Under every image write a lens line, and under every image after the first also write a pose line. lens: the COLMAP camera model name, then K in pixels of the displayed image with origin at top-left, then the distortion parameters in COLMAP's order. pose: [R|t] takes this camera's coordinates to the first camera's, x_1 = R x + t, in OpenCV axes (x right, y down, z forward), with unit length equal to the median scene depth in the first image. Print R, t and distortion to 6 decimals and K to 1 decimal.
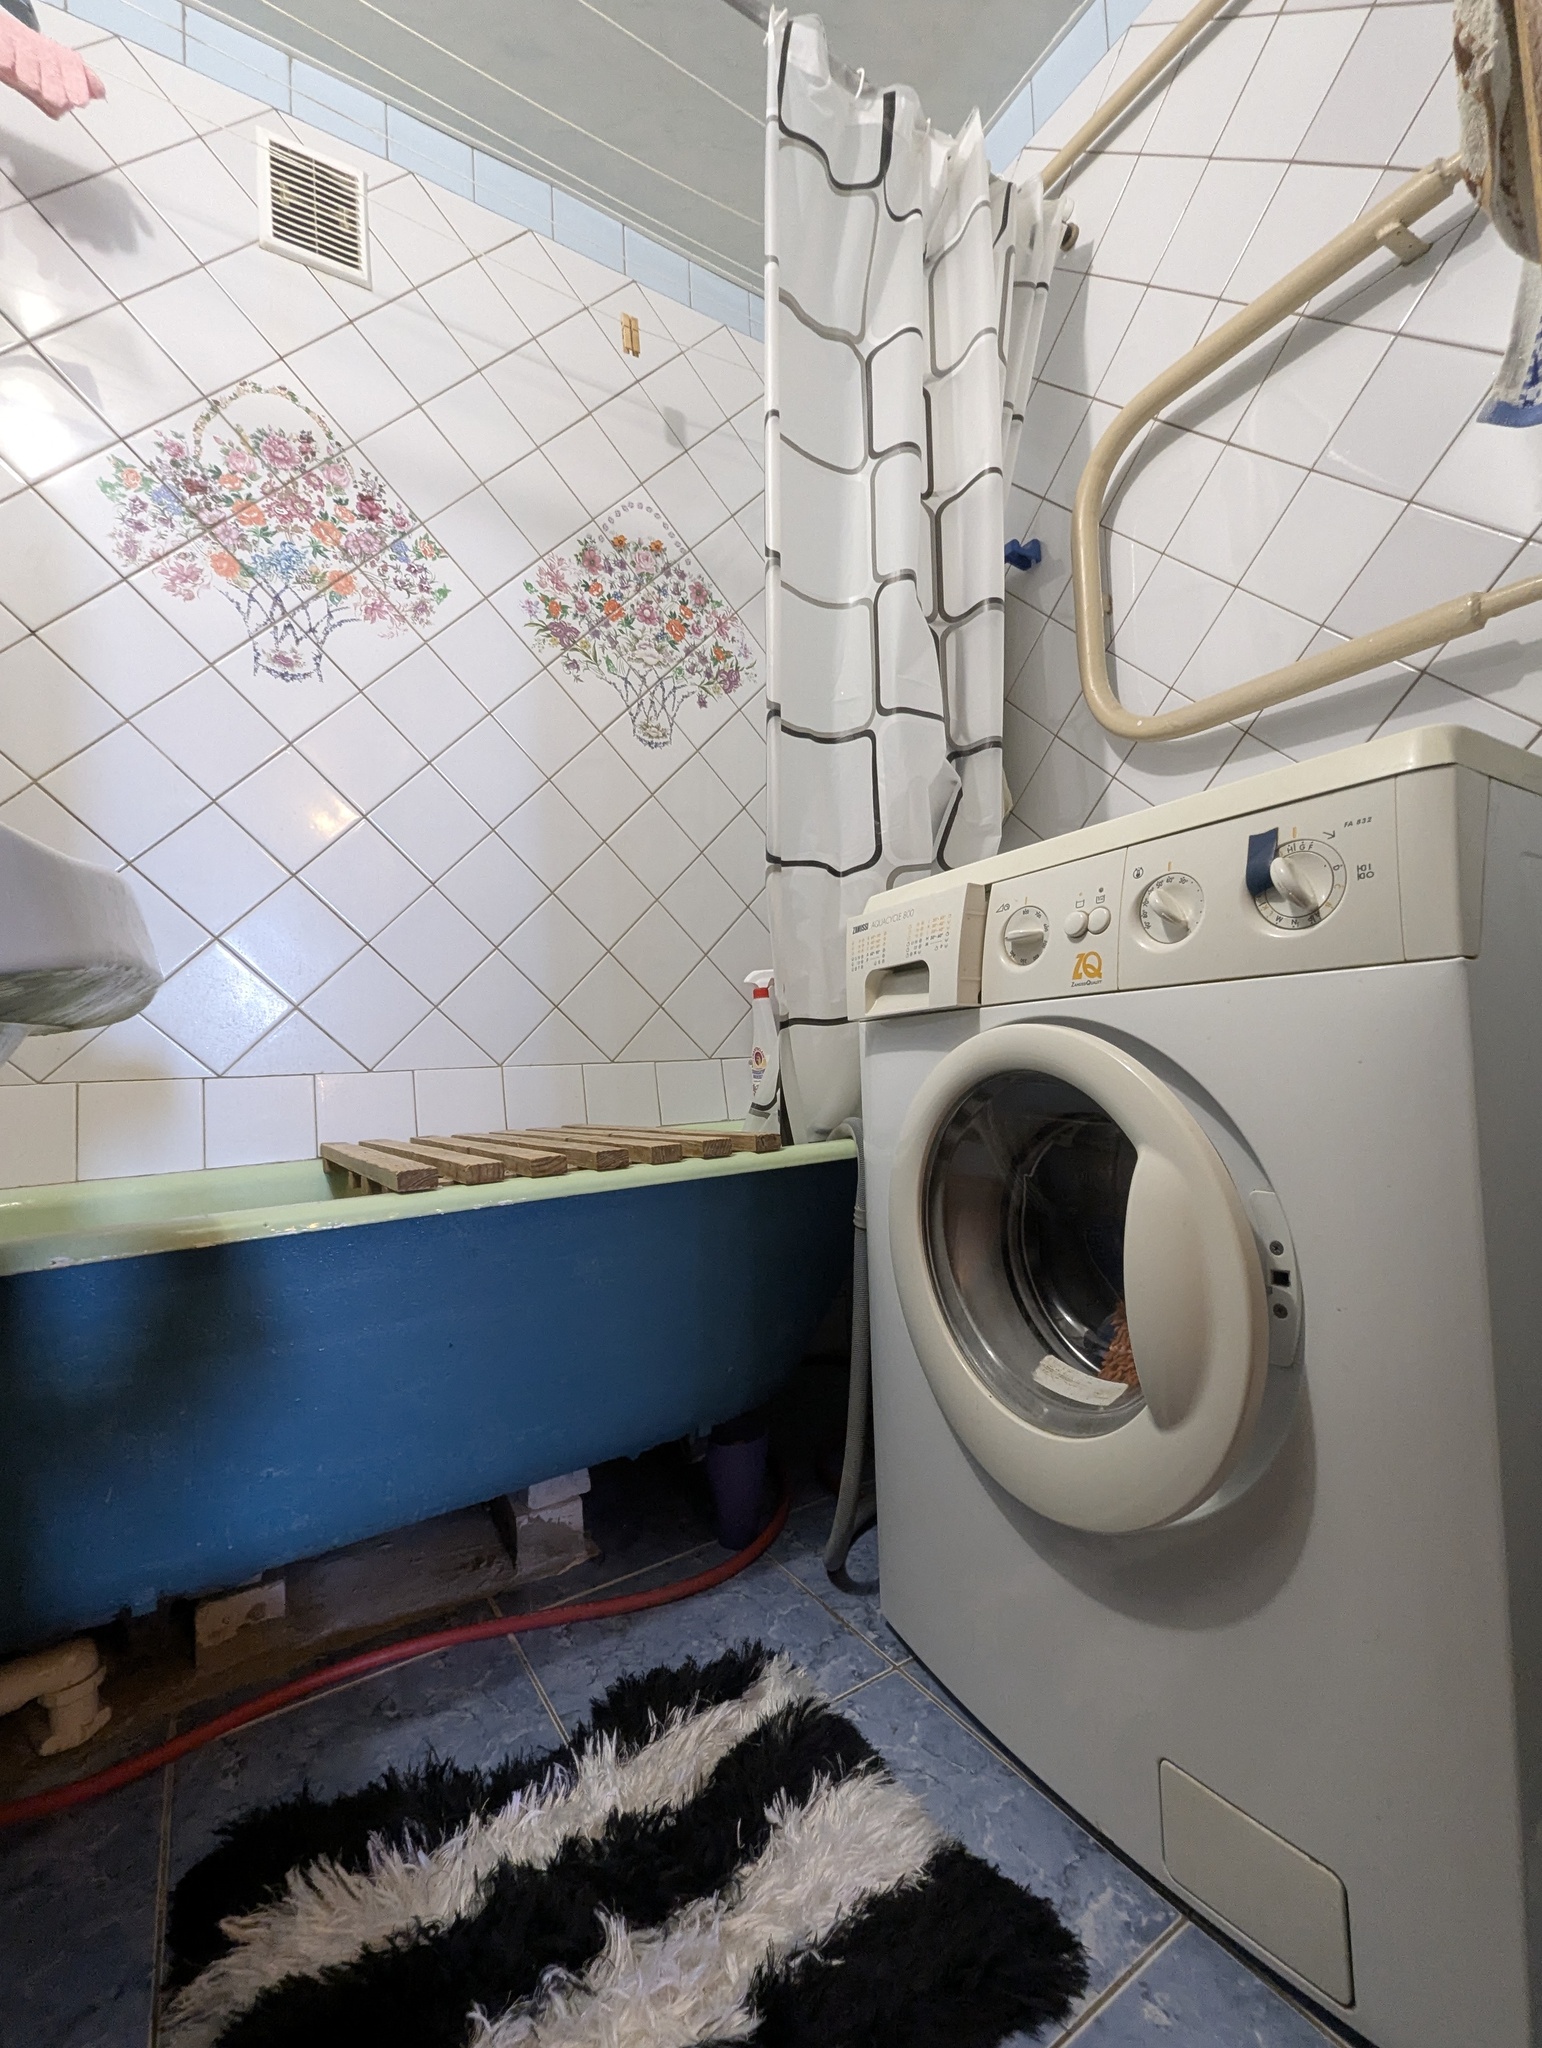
lens RADIAL K [[852.8, 0, 751.2], [0, 852.8, 1032.4], [0, 0, 1]] dist [0.000796, -0.000668]
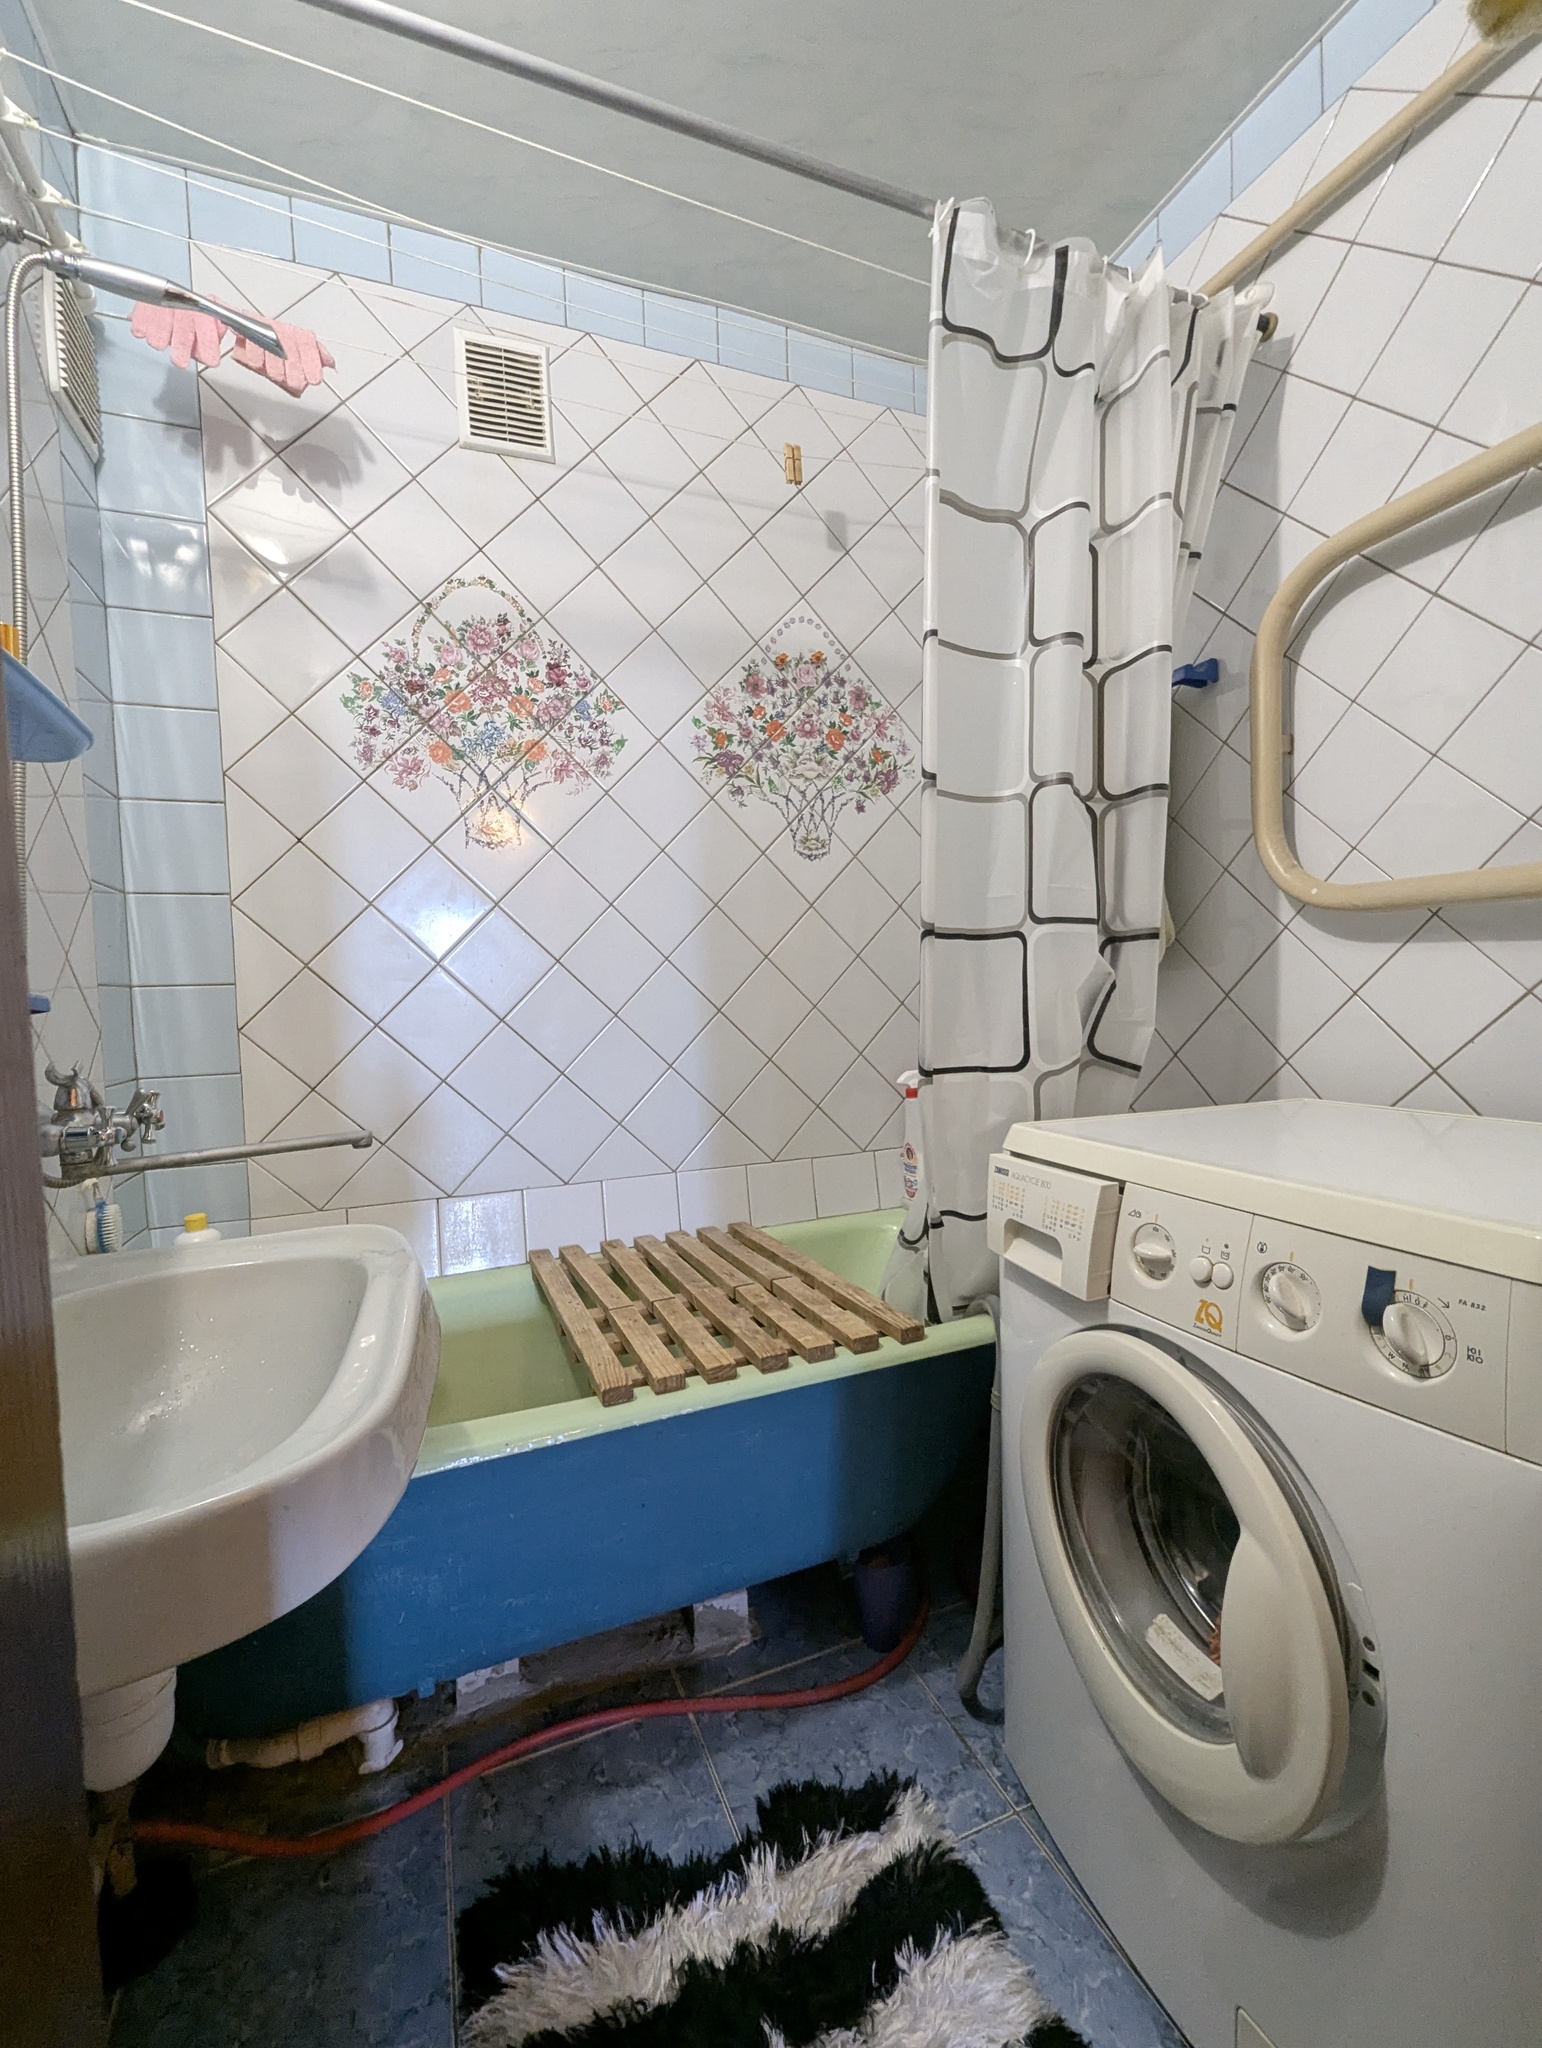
lens RADIAL K [[855.5, 0, 748.1], [0, 855.5, 1022.3], [0, 0, 1]] dist [-0.002408, 0.000062]
pose [[0.982652, 0.017044, -0.184676, 0.006260], [-0.001541, 0.996484, 0.083771, -0.293940], [0.185454, -0.082033, 0.979223, -0.077525]]
